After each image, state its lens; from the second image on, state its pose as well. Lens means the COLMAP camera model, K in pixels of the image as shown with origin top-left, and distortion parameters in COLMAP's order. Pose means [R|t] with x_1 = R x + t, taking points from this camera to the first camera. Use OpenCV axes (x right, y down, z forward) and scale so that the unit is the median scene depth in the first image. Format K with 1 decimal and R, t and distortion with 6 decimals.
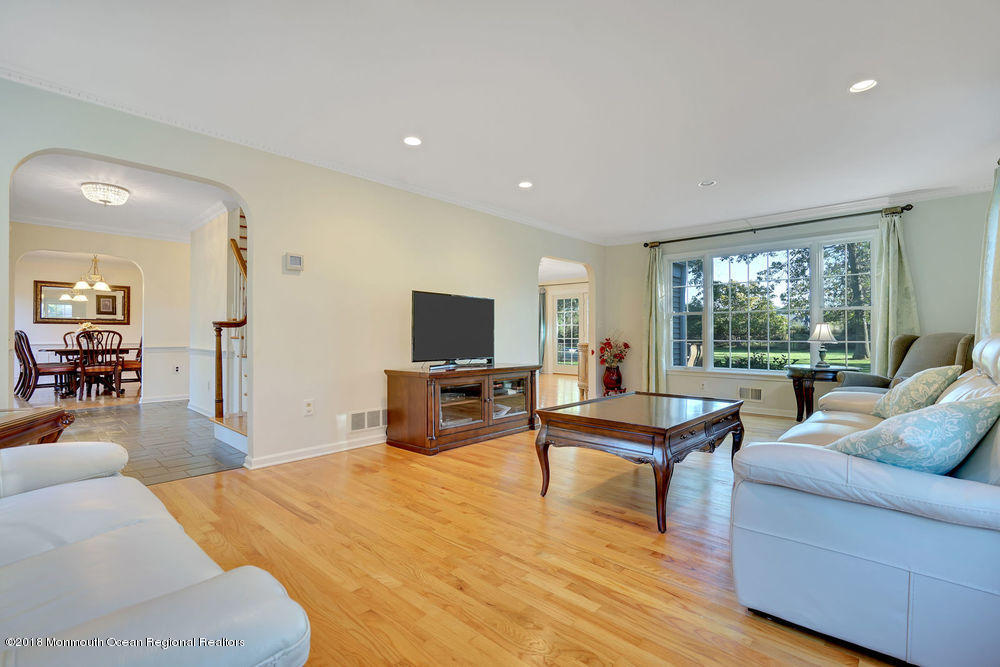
lens RADIAL K [[462.7, 0, 509.1], [0, 462.7, 335.3], [0, 0, 1]] dist [-0.016616, 0.004327]
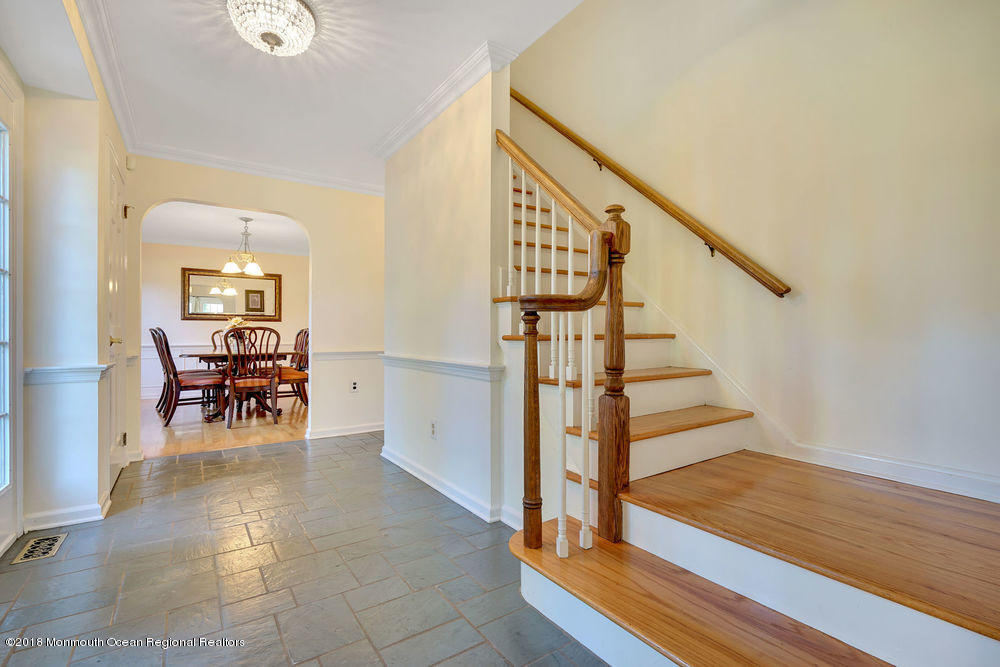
lens RADIAL K [[462.7, 0, 497.6], [0, 462.7, 332.7], [0, 0, 1]] dist [-0.016616, 0.004327]
pose [[0.973925, -0.004963, -0.226817, -0.350210], [0.004368, 0.999986, -0.003127, 0.001702], [0.226829, 0.002055, 0.973932, 0.377787]]
